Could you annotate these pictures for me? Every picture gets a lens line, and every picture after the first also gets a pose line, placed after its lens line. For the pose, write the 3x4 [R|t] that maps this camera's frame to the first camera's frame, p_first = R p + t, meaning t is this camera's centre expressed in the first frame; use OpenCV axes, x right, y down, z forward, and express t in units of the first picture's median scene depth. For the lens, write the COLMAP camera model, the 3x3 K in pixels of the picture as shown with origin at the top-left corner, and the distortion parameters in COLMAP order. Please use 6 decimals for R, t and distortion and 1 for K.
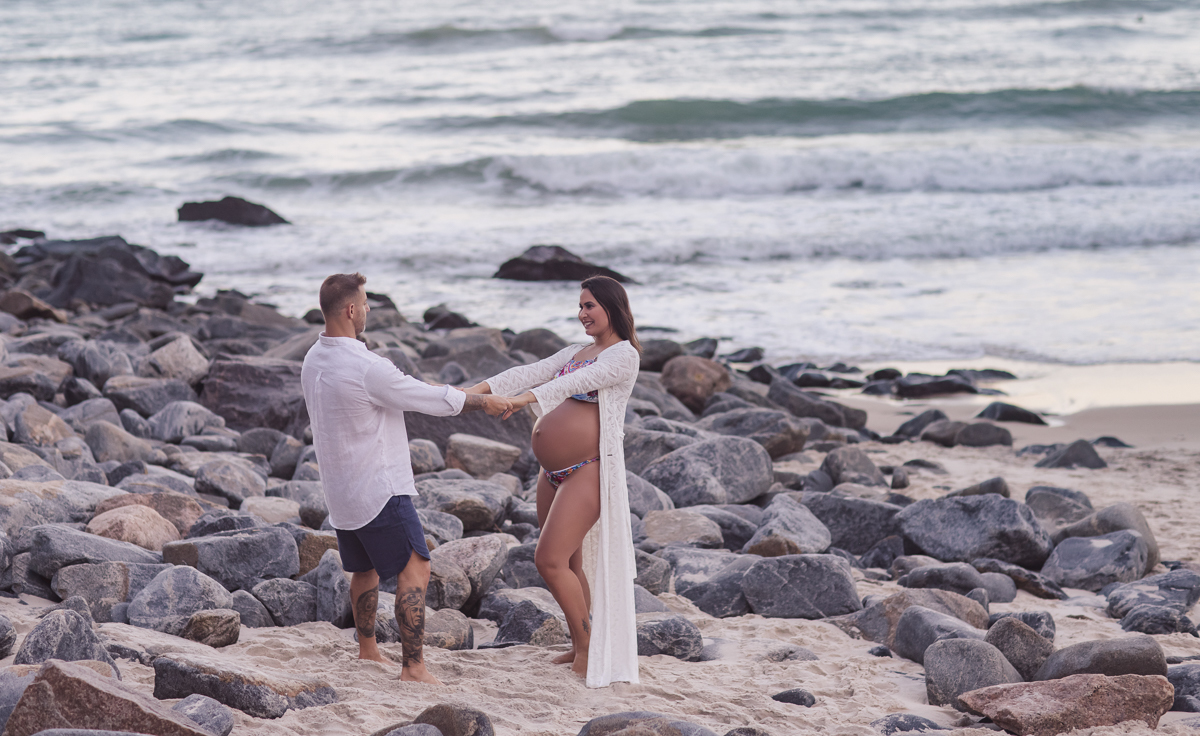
lens RADIAL K [[2982.5, 0, 600.0], [0, 2982.5, 368.0], [0, 0, 1]] dist [-0.089668, -0.551187]
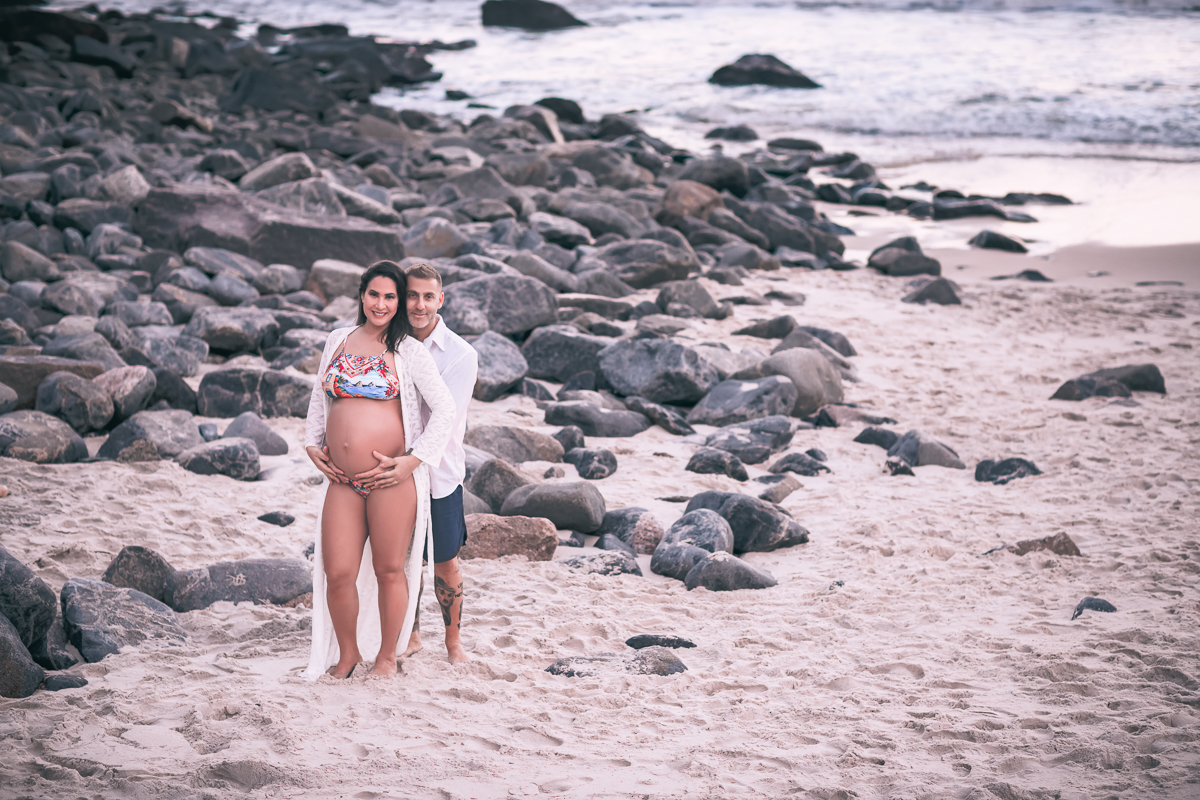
lens RADIAL K [[2845.3, 0, 600.0], [0, 2845.3, 400.0], [0, 0, 1]] dist [-0.056867, -0.453447]
pose [[0.981932, 0.043333, -0.184204, 0.311881], [-0.025402, 0.994801, 0.098615, -0.041942], [0.187519, -0.092154, 0.977928, -0.078025]]
